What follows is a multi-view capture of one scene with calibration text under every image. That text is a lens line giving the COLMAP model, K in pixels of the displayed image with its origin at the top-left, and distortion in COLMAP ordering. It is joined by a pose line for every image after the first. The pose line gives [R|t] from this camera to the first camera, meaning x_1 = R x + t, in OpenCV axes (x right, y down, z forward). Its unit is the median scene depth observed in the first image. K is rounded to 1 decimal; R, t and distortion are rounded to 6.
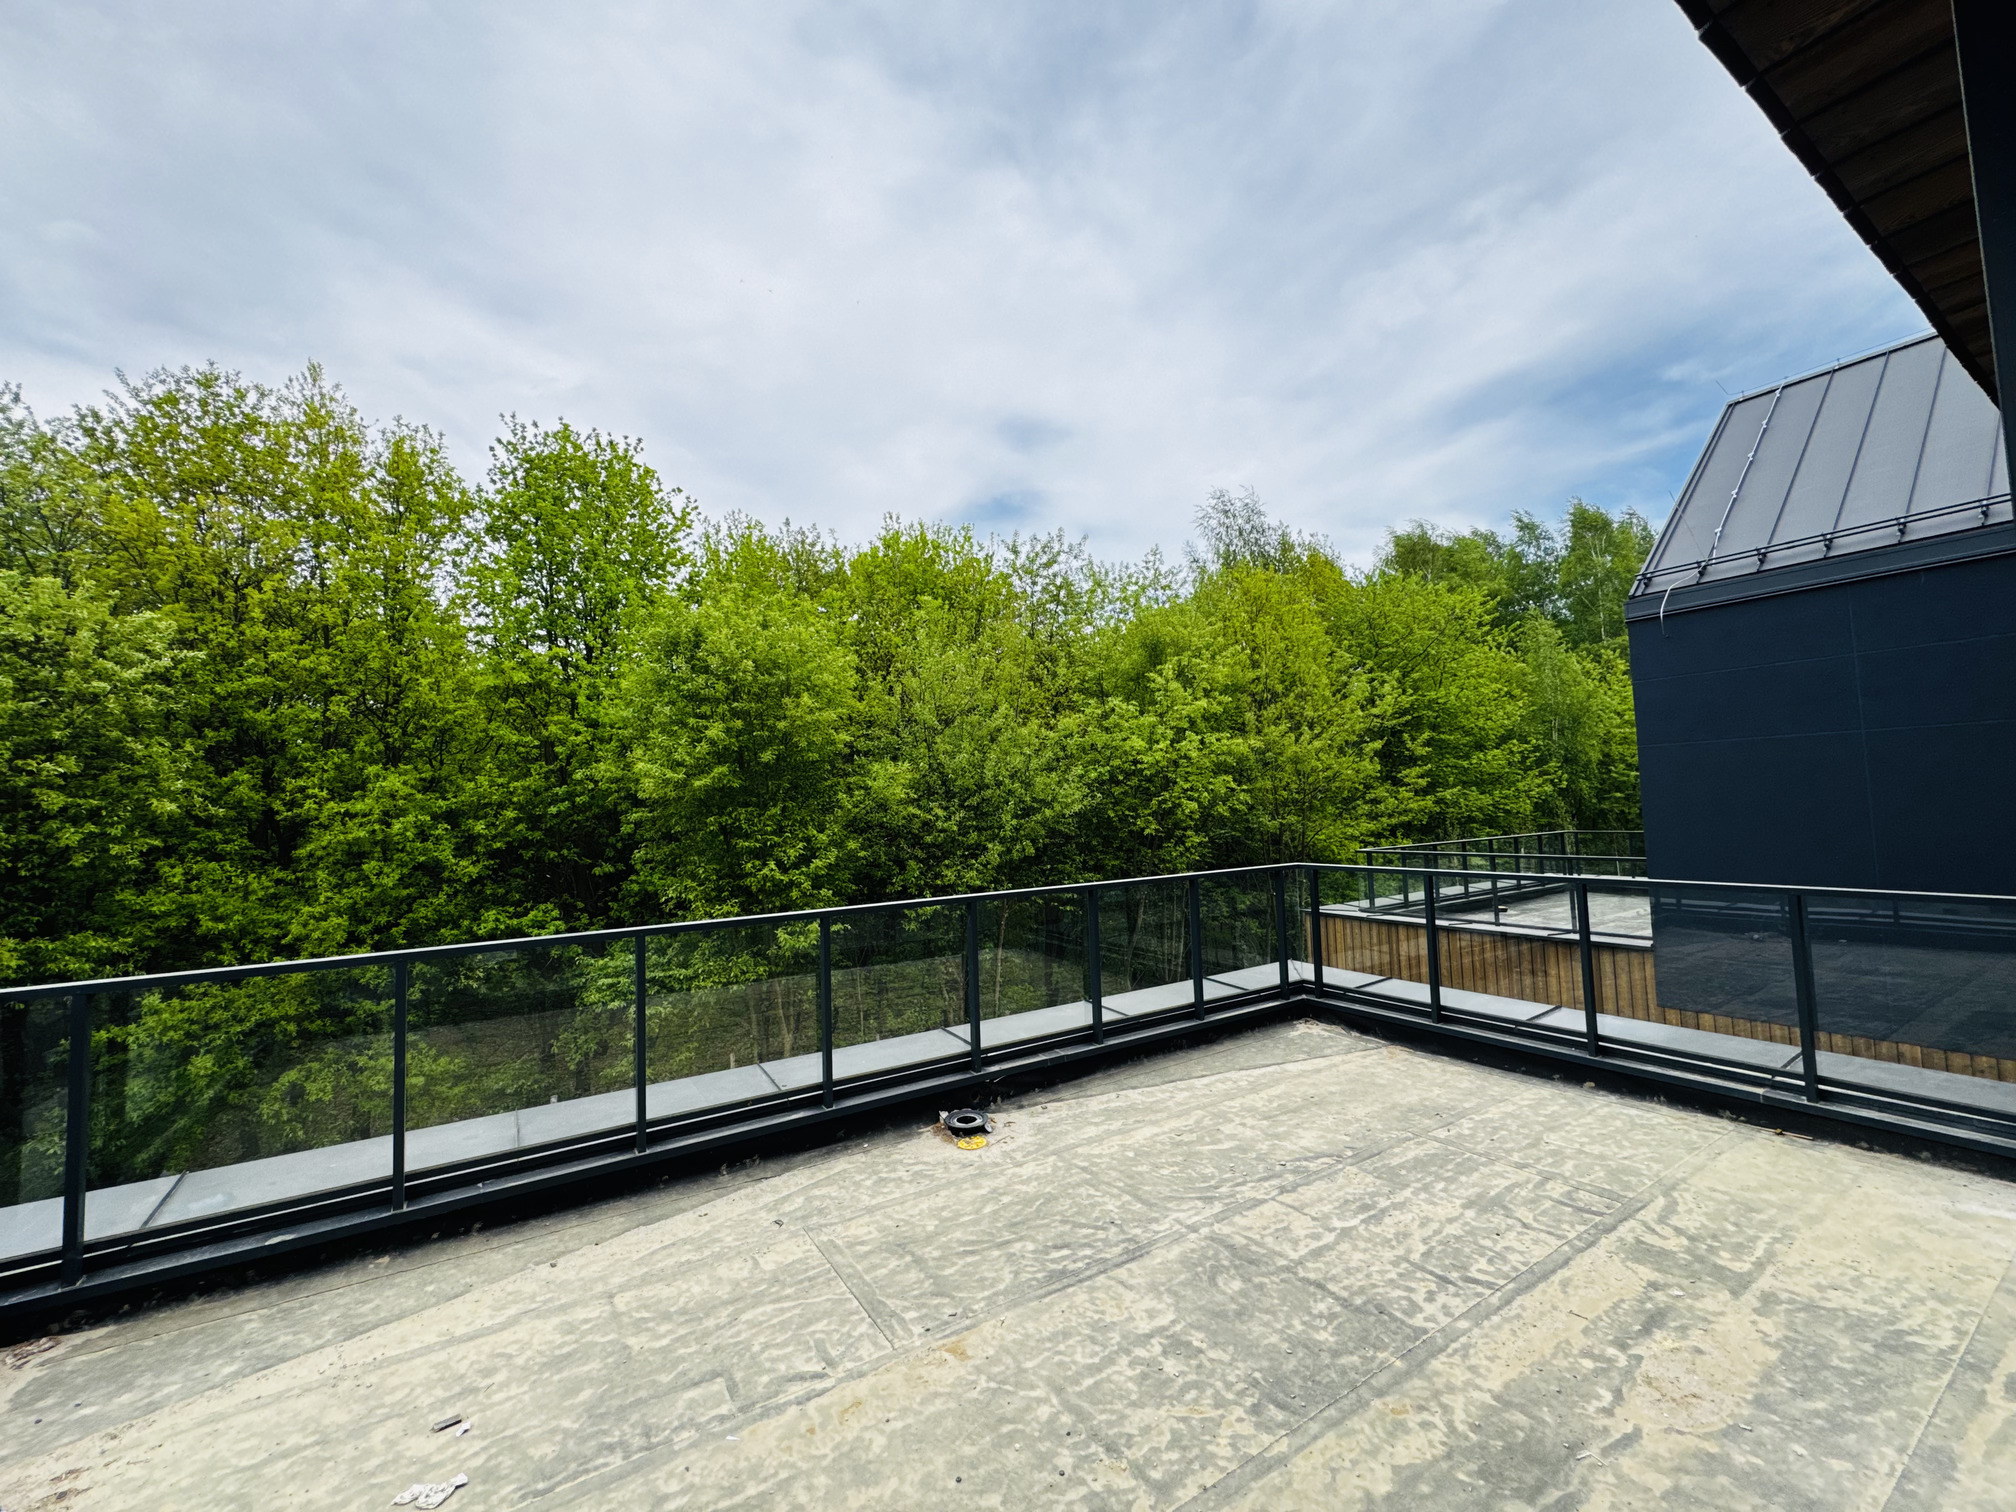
lens RADIAL K [[806.9, 0, 1007.1], [0, 806.9, 748.8], [0, 0, 1]] dist [-0.002756, 0.000457]
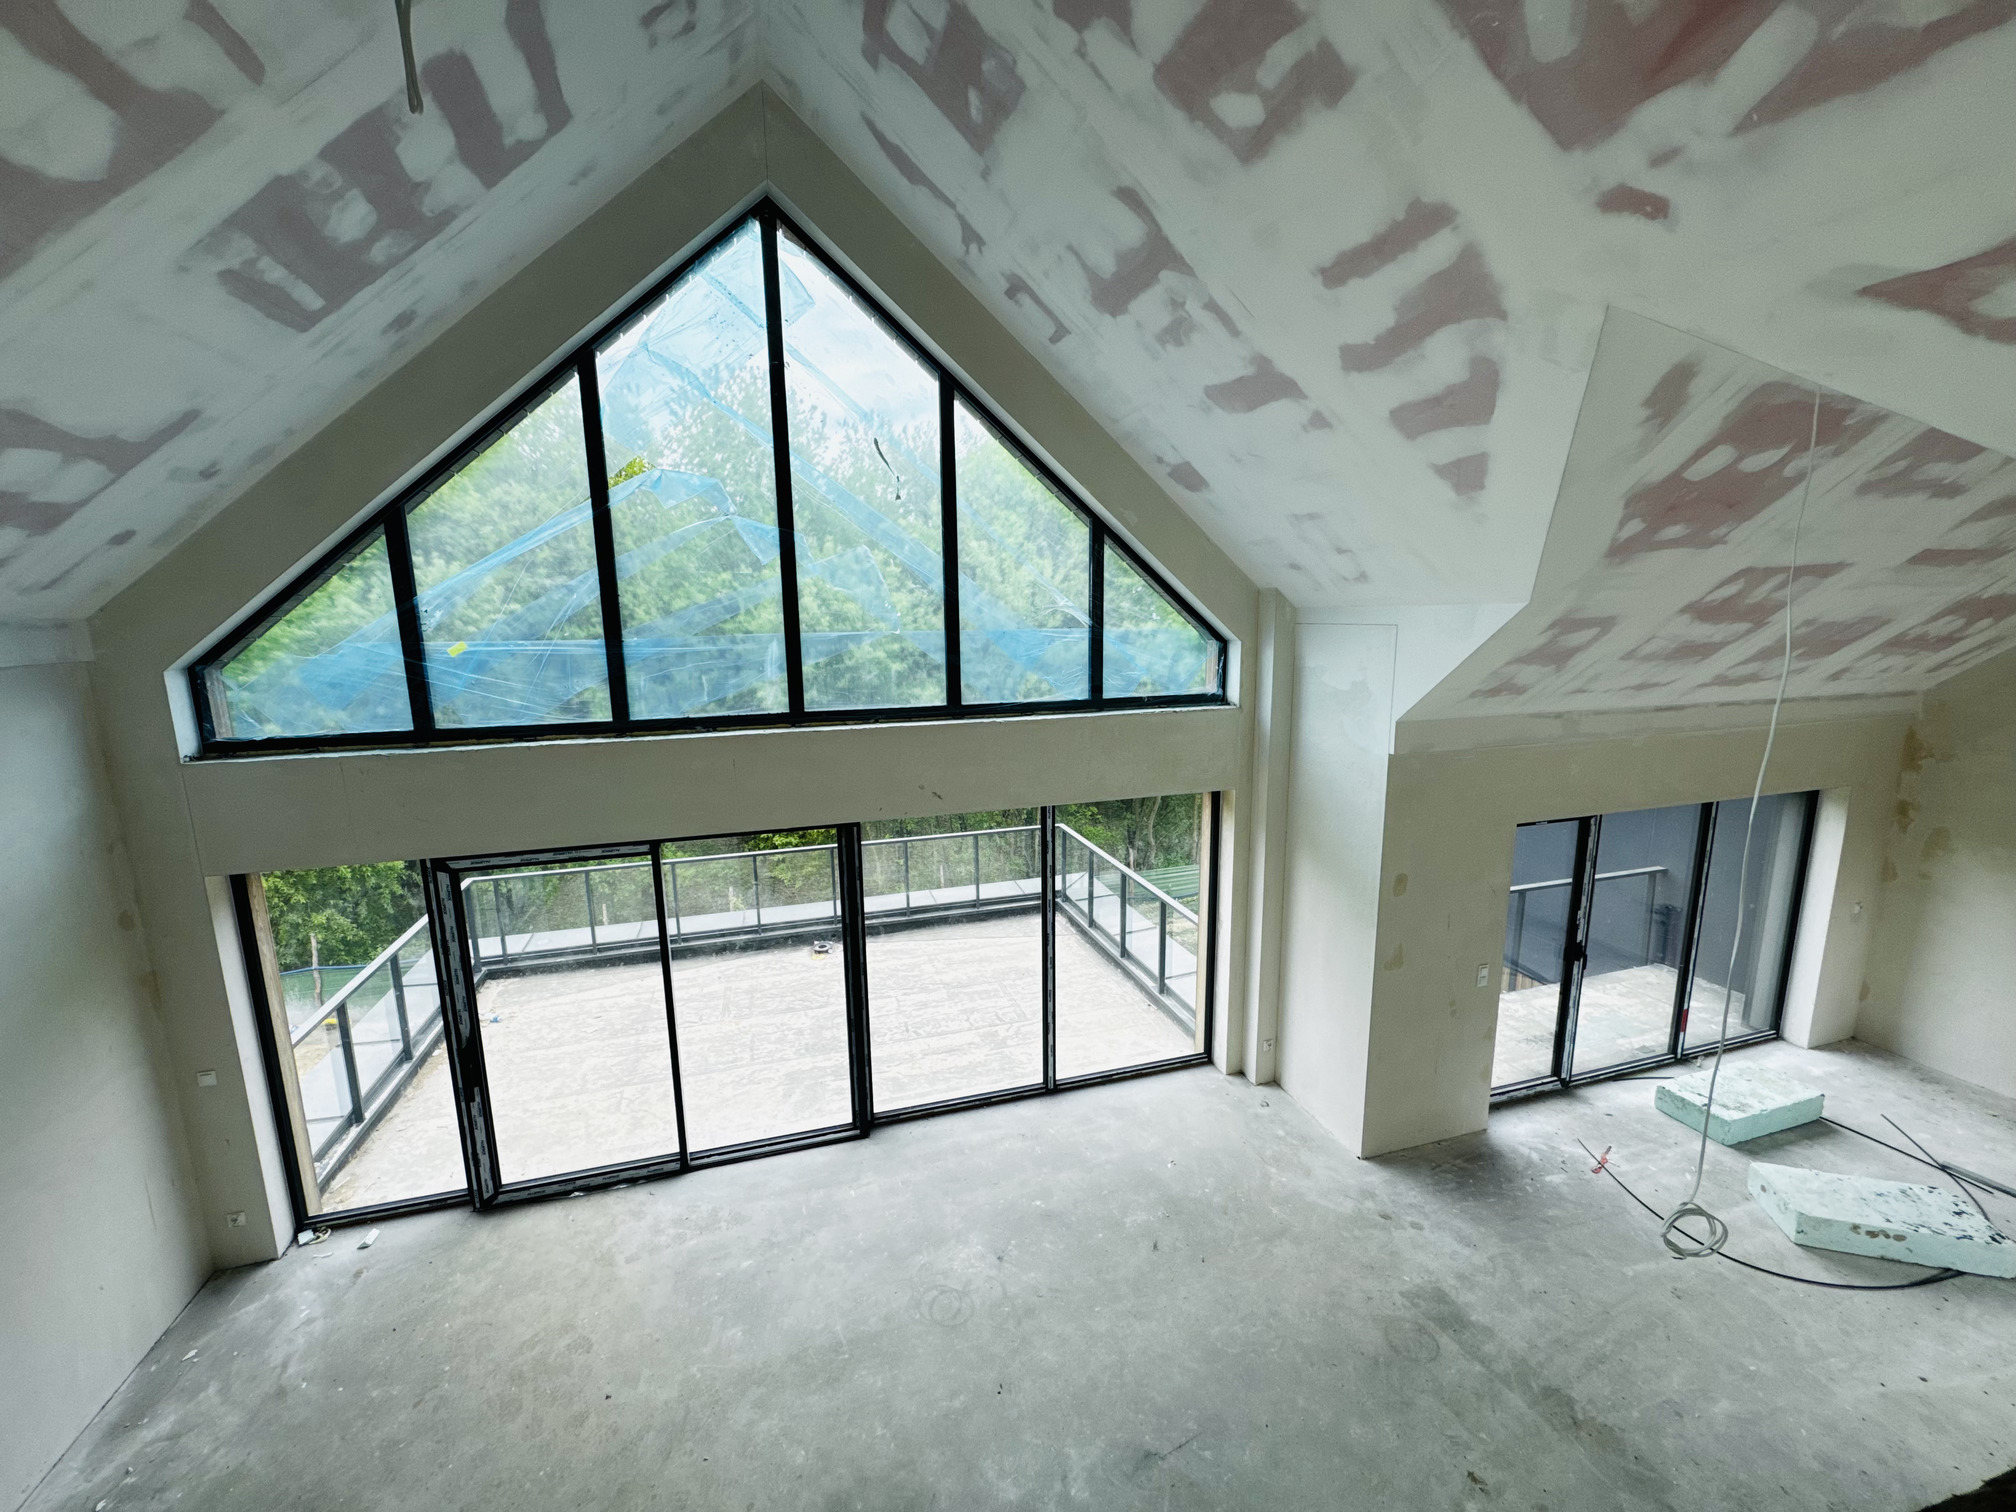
lens RADIAL K [[806.9, 0, 1005.3], [0, 806.9, 752.4], [0, 0, 1]] dist [-0.002756, 0.000457]
pose [[0.963011, 0.065510, -0.261376, 0.427609], [0.002533, 0.967754, 0.251885, -0.267464], [0.269449, -0.243230, 0.931792, -0.349388]]
